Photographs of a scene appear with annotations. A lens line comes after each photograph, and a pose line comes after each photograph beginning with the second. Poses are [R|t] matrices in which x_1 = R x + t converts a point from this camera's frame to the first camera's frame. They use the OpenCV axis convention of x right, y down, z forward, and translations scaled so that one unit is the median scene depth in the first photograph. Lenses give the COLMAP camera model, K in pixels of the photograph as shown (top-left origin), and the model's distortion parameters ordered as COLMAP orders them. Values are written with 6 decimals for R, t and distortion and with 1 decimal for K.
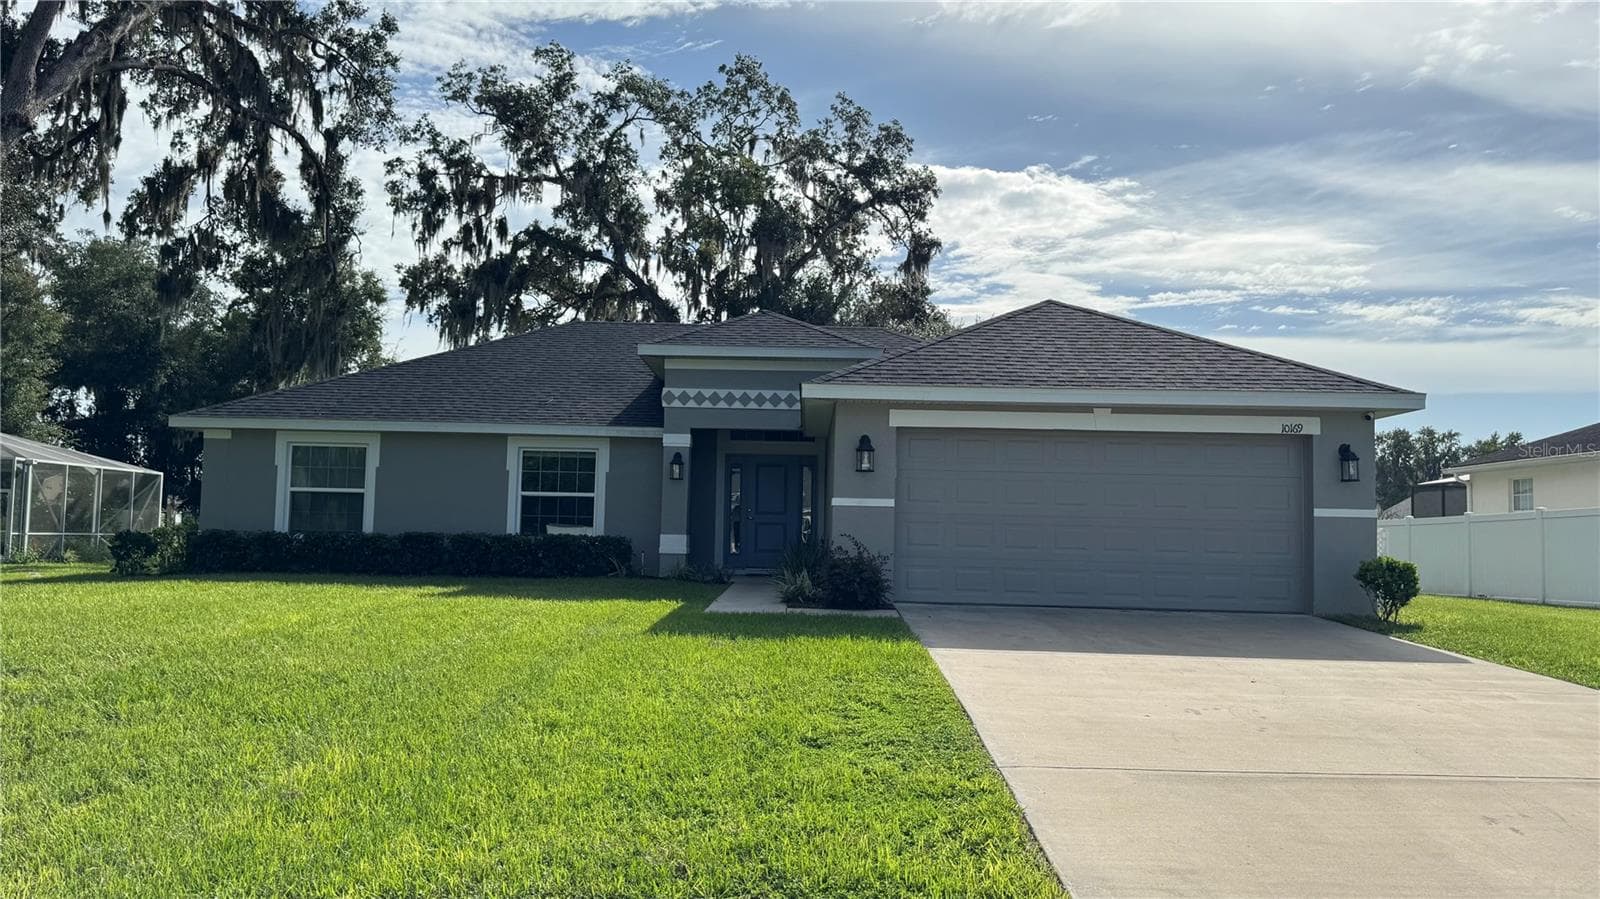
lens RADIAL K [[1191.8, 0, 794.7], [0, 1191.8, 464.8], [0, 0, 1]] dist [0.082358, -0.091231]
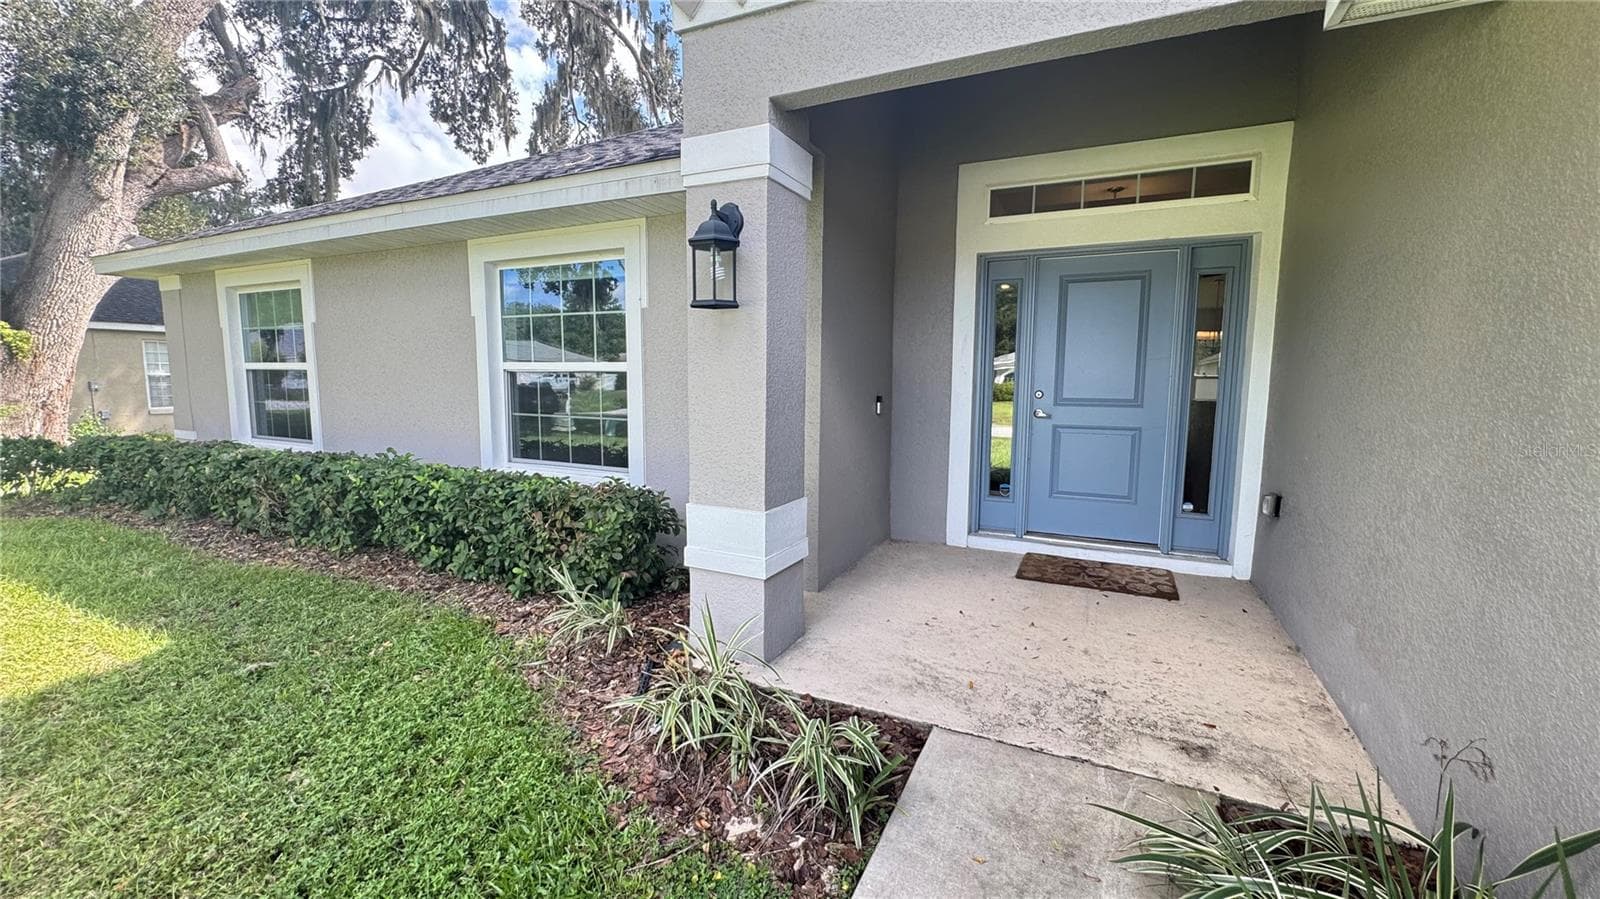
lens RADIAL K [[645.8, 0, 800.2], [0, 645.8, 445.6], [0, 0, 1]] dist [-0.002753, 0.000878]
pose [[0.904891, 0.031029, -0.424511, -0.008427], [0.037382, 0.987692, 0.151879, 0.009301], [0.423999, -0.153303, 0.892594, 0.372803]]
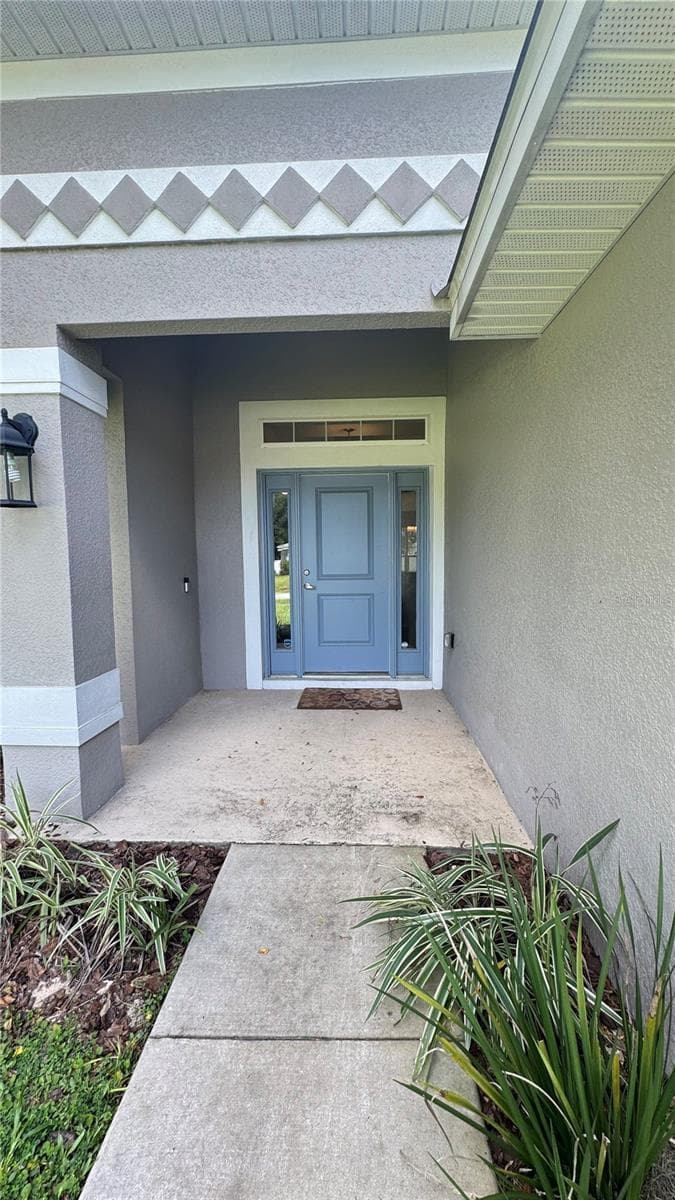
lens RADIAL K [[480.8, 0, 345.8], [0, 480.8, 594.4], [0, 0, 1]] dist [0.002300, -0.003746]
pose [[0.998932, -0.030627, -0.034604, -0.001607], [0.035181, 0.989560, 0.139762, 0.007466], [0.029962, -0.140830, 0.989580, 0.382768]]
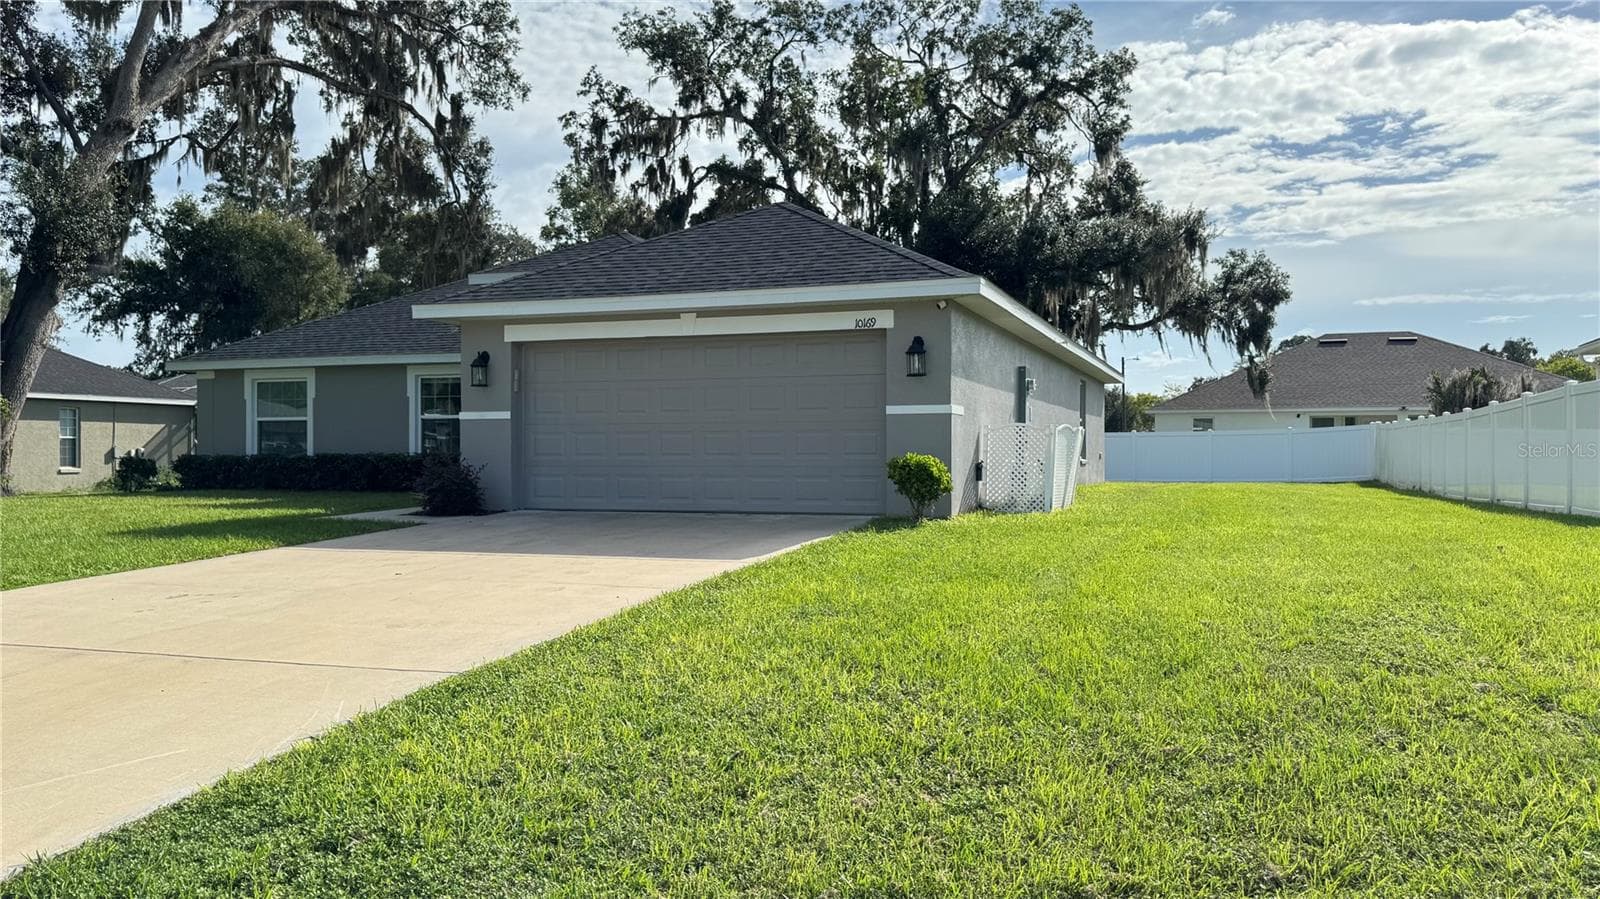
lens RADIAL K [[1191.8, 0, 798.6], [0, 1191.8, 459.4], [0, 0, 1]] dist [0.082358, -0.091231]
pose [[0.941140, -0.020402, -0.337402, 0.222638], [0.041366, 0.997626, 0.055061, 0.007707], [0.335478, -0.065777, 0.939749, 0.028430]]
